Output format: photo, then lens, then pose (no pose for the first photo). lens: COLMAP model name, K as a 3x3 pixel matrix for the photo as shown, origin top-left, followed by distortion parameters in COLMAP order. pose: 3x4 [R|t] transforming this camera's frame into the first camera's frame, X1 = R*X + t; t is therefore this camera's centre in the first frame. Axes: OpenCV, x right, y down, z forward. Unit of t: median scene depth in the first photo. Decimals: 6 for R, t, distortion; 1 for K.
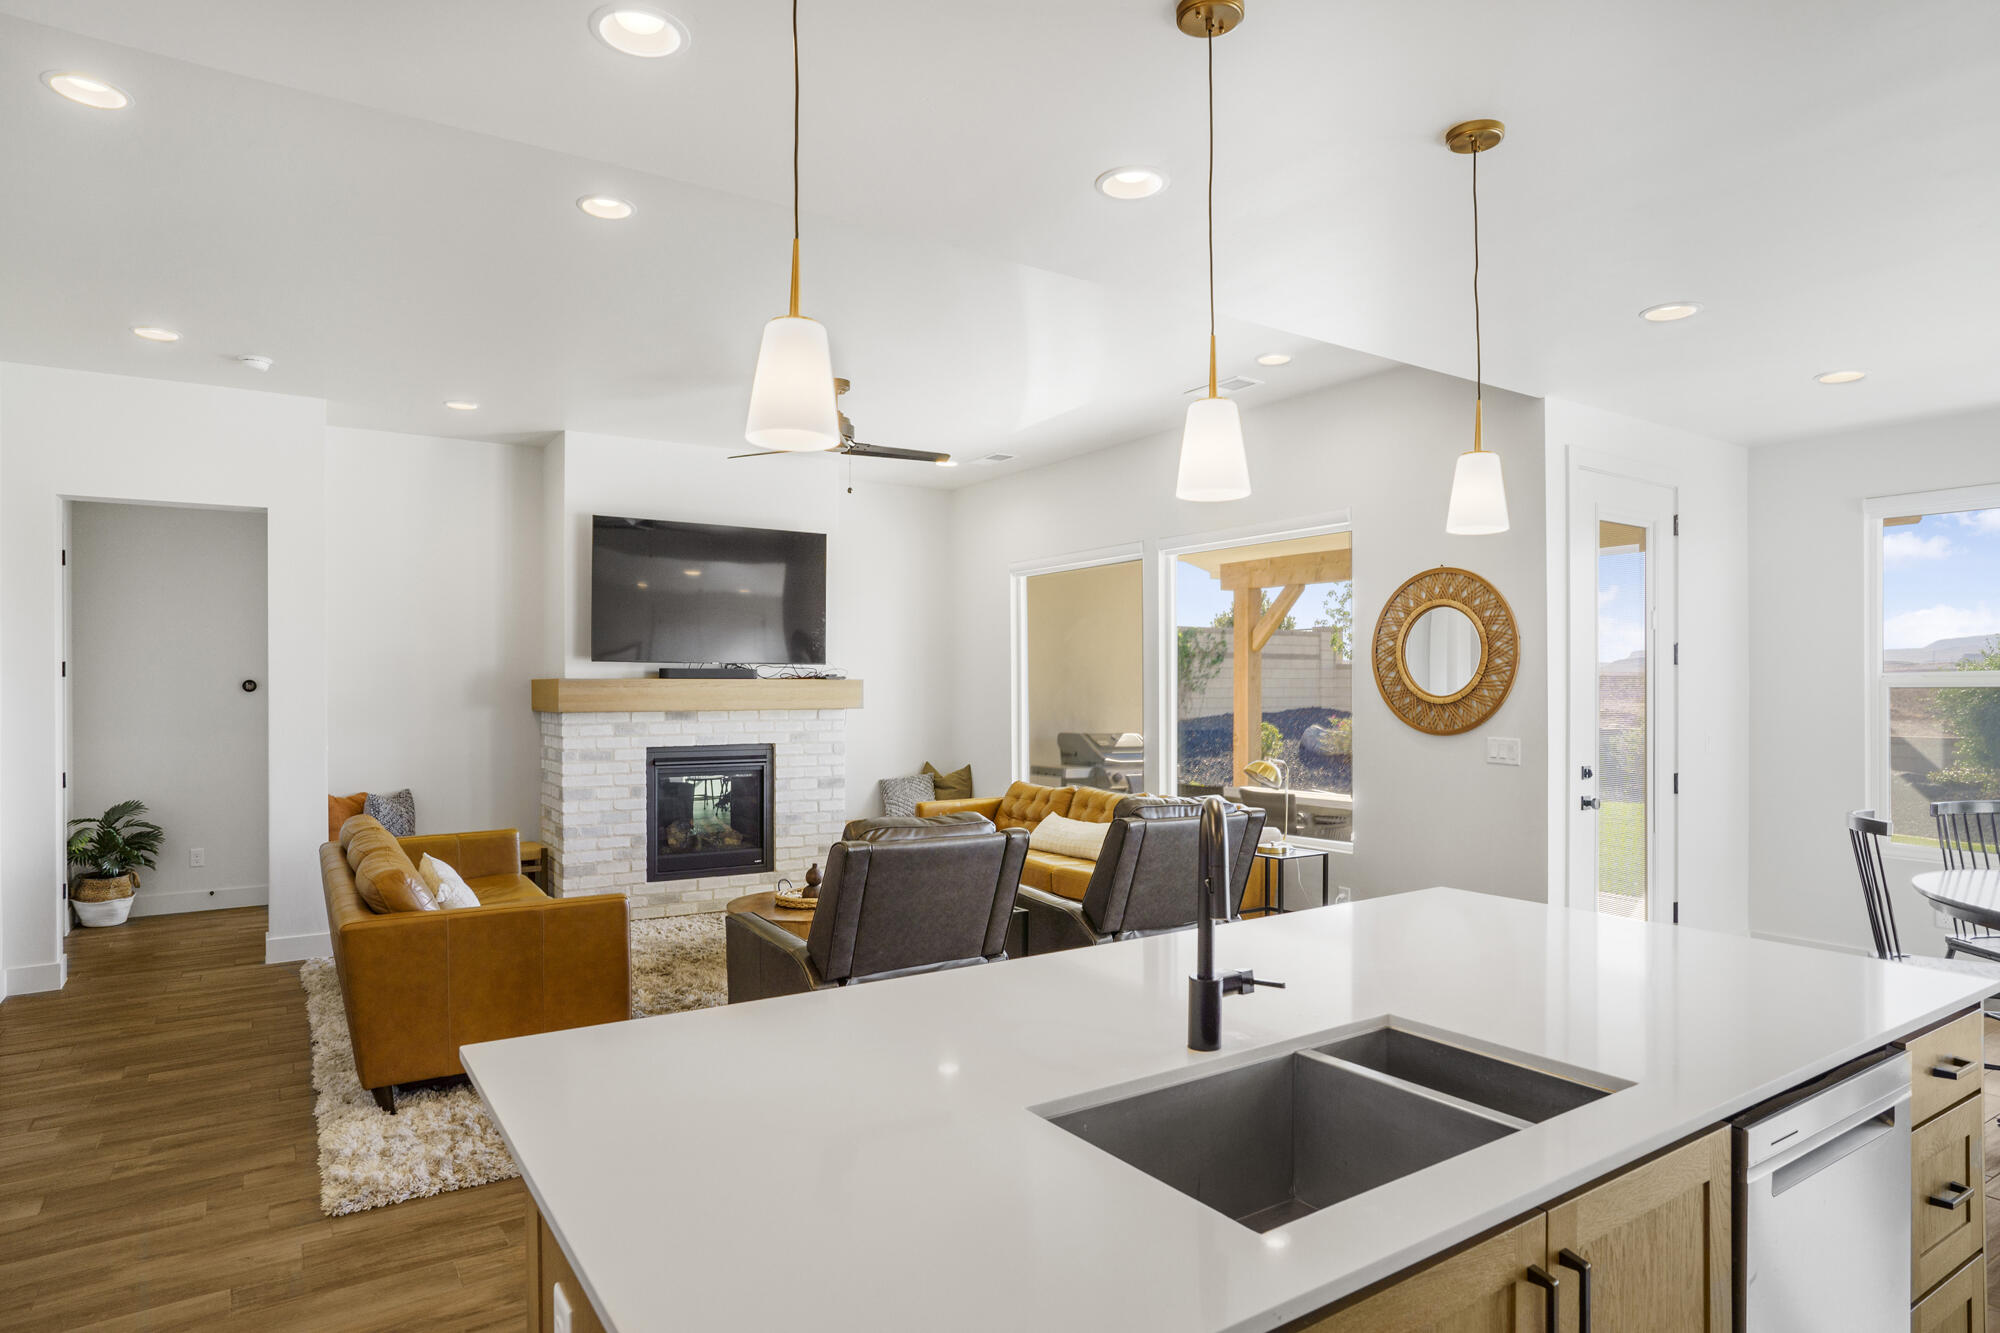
lens RADIAL K [[1144.2, 0, 979.2], [0, 1144.2, 686.0], [0, 0, 1]] dist [-0.068965, 0.049713]
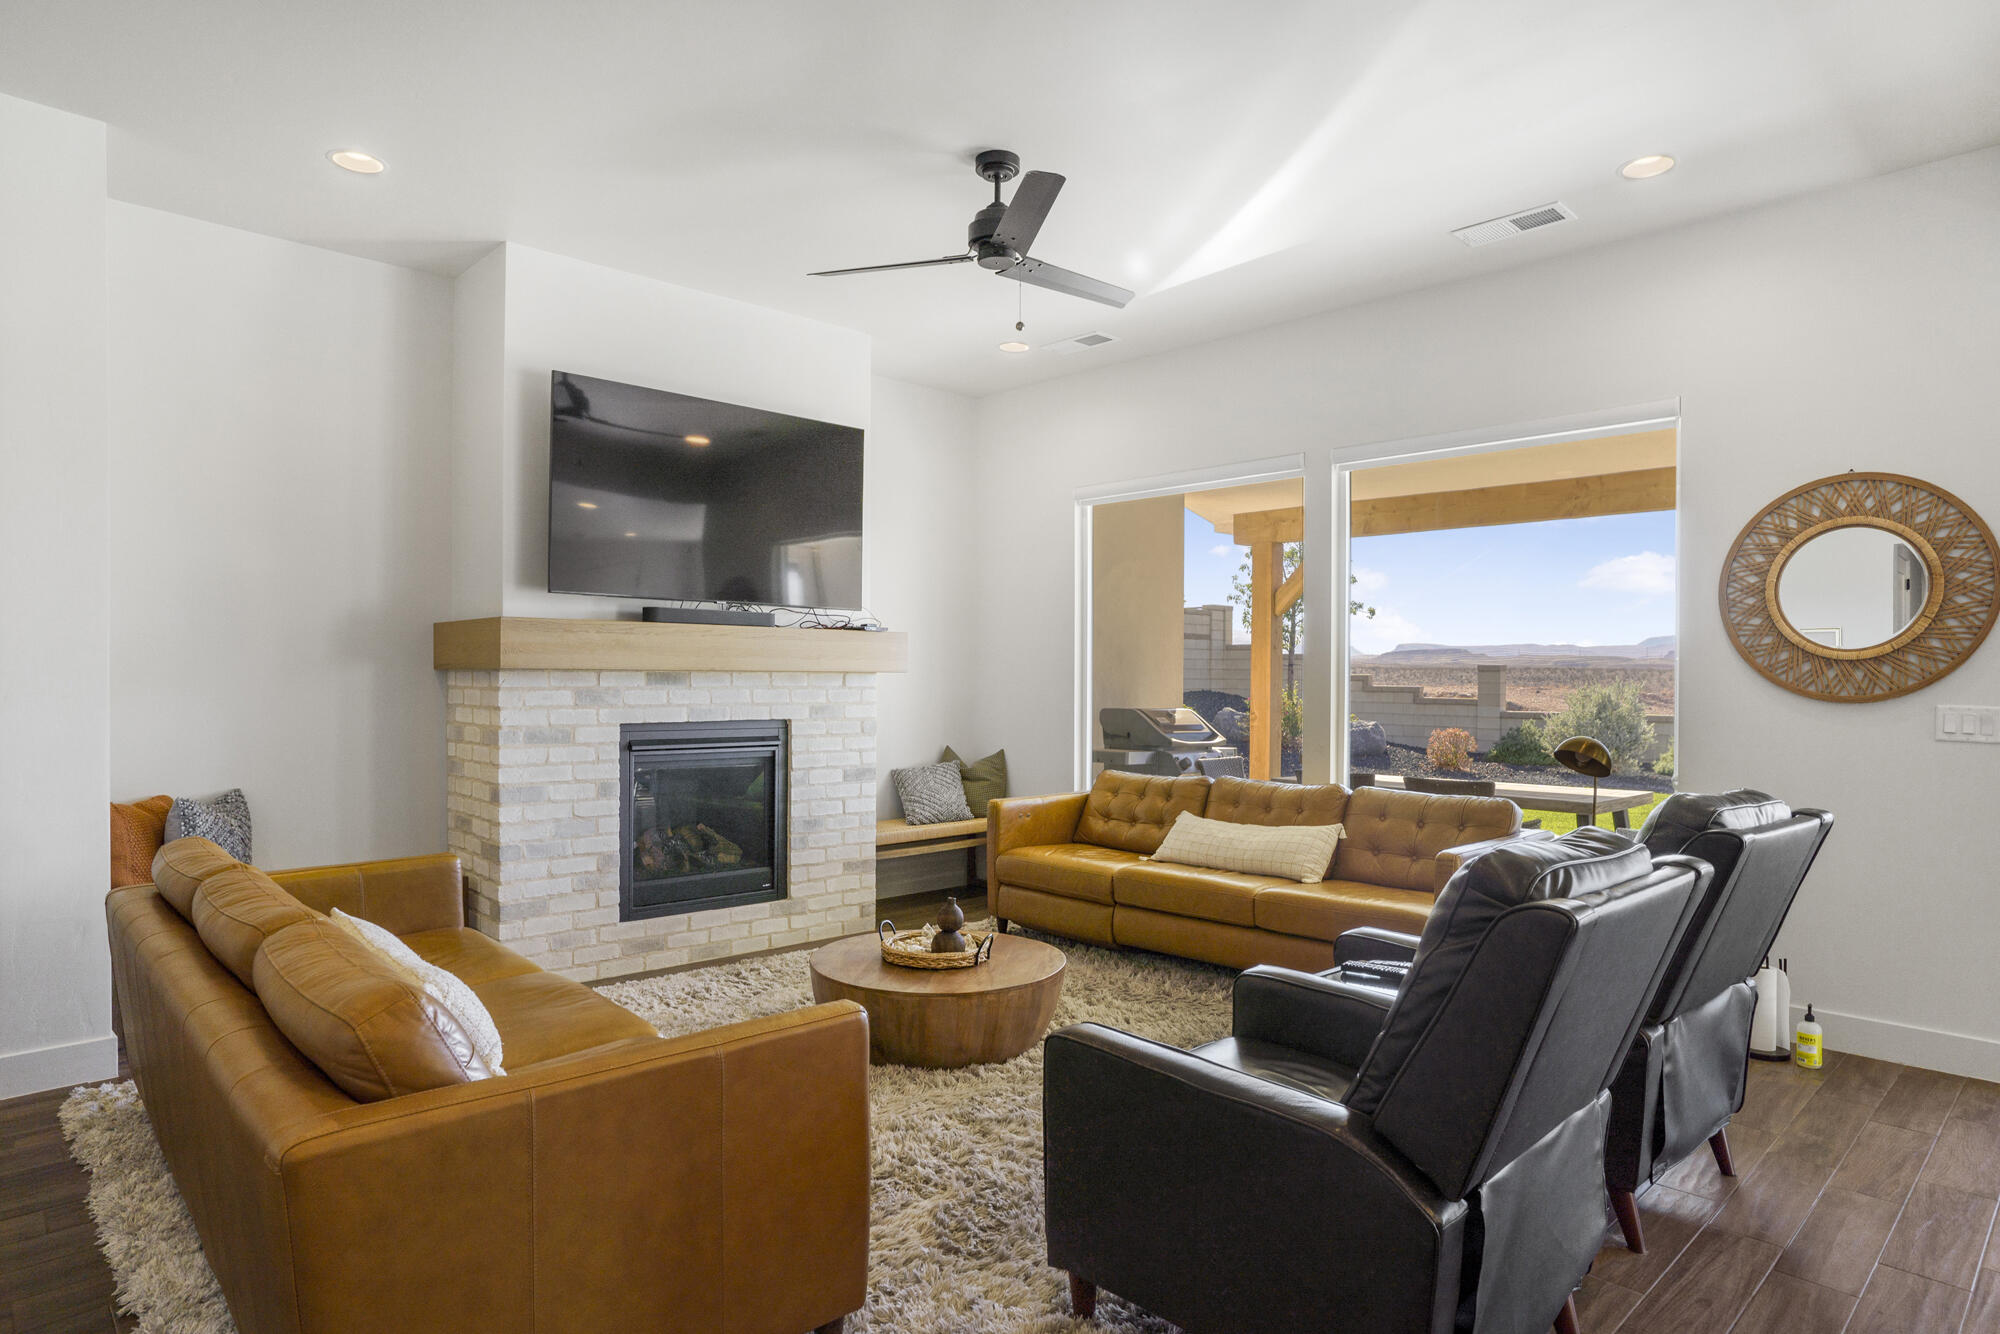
lens RADIAL K [[1144.2, 0, 979.2], [0, 1144.2, 686.5], [0, 0, 1]] dist [-0.068965, 0.049713]
pose [[0.982602, 0.006579, 0.185605, -0.208093], [-0.008677, 0.999907, 0.010491, 0.022696], [-0.185519, -0.011919, 0.982568, 0.295099]]
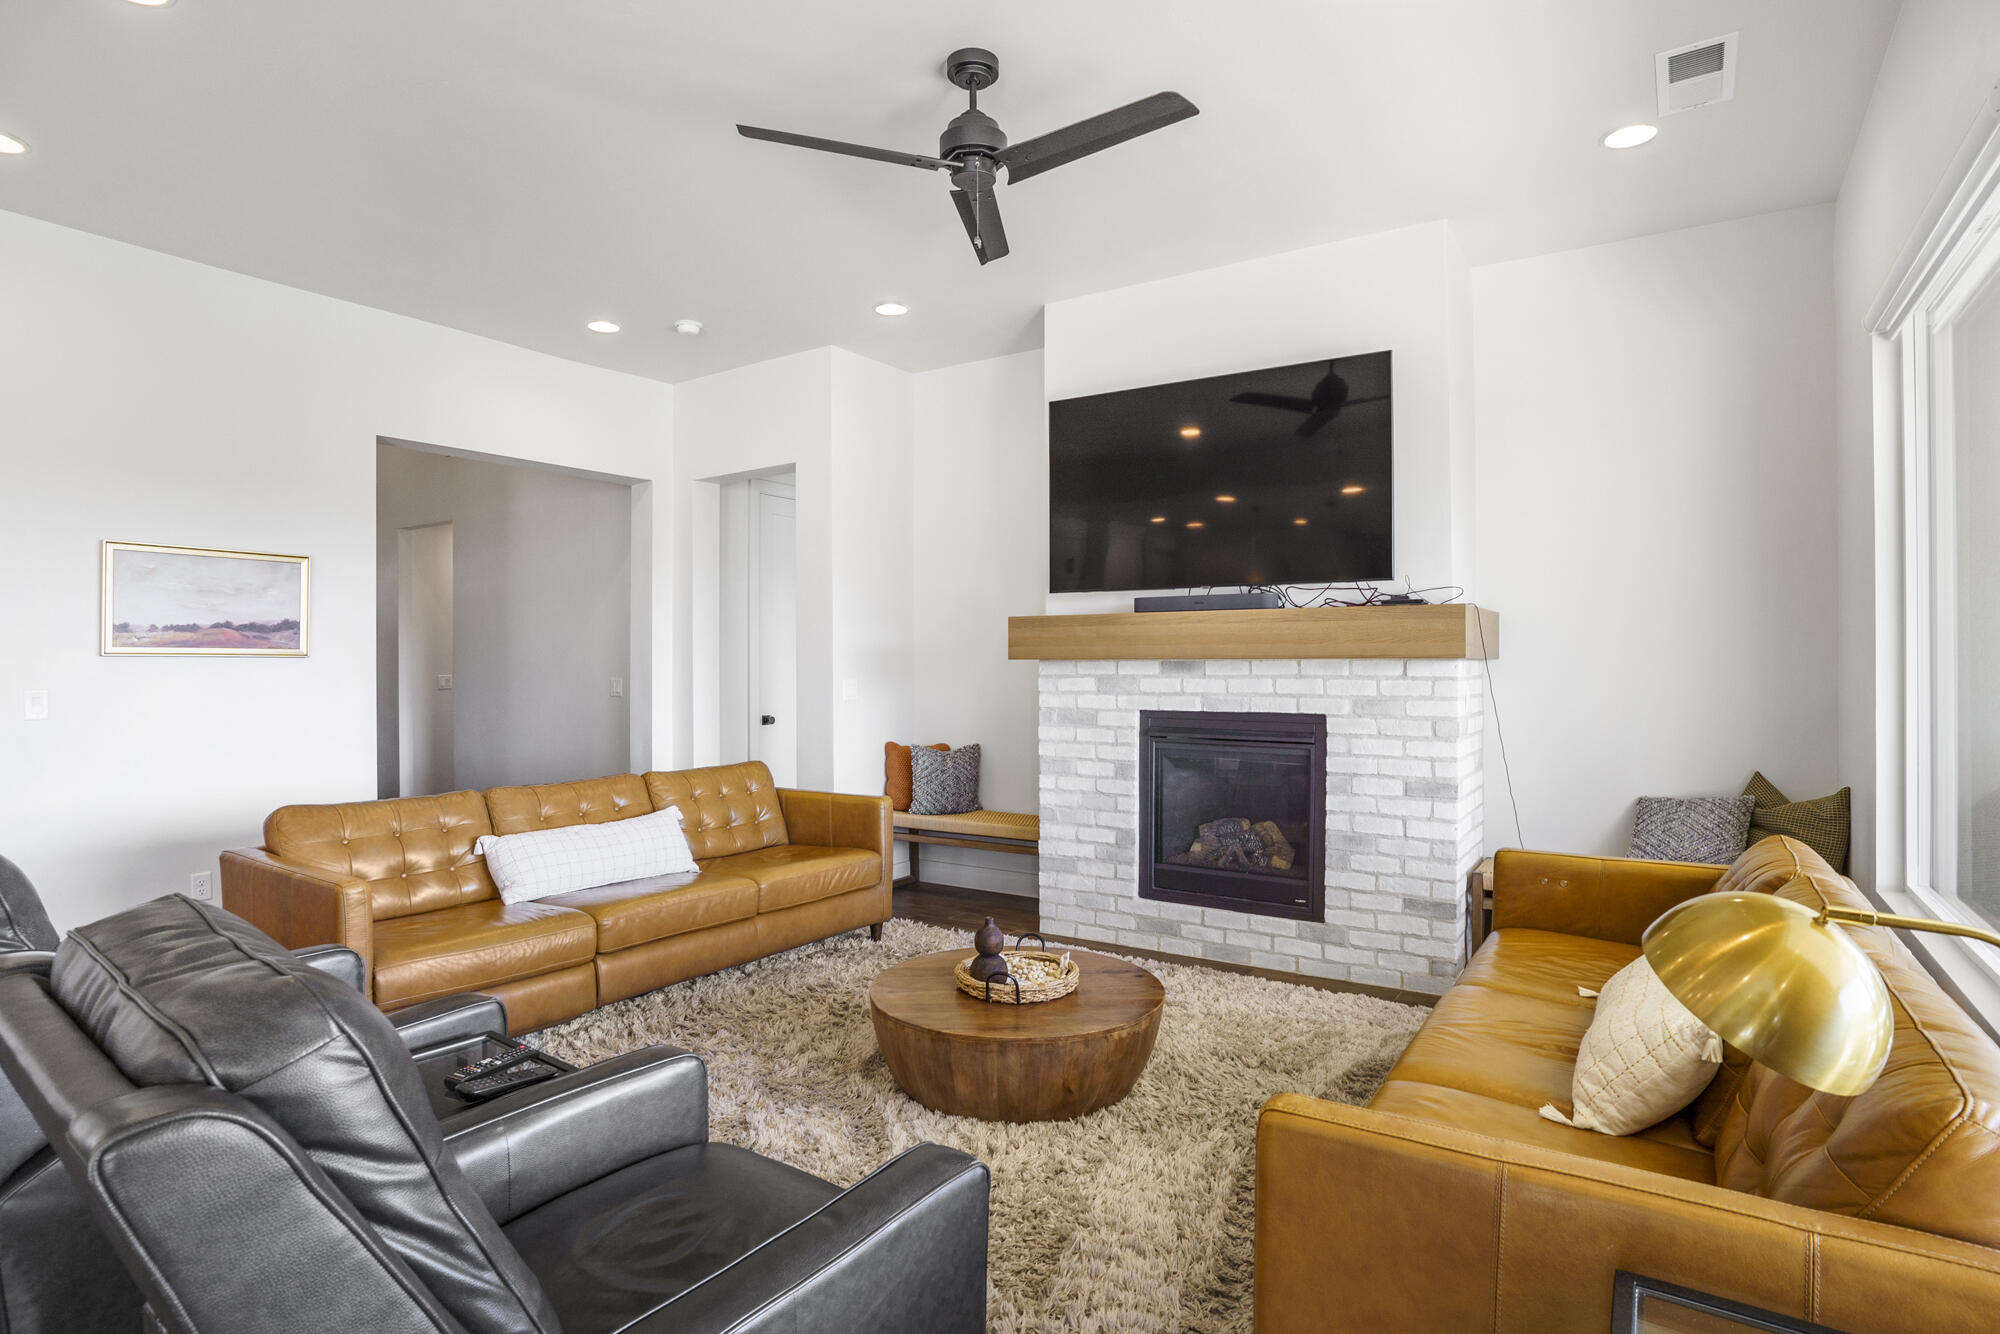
lens RADIAL K [[1003.8, 0, 1032.5], [0, 1003.8, 680.5], [0, 0, 1]] dist [-0.079376, -0.000016]
pose [[0.418283, 0.013999, -0.908209, 0.251991], [0.001708, 0.999867, 0.016199, 0.025051], [0.908315, -0.008327, 0.418203, 0.676565]]
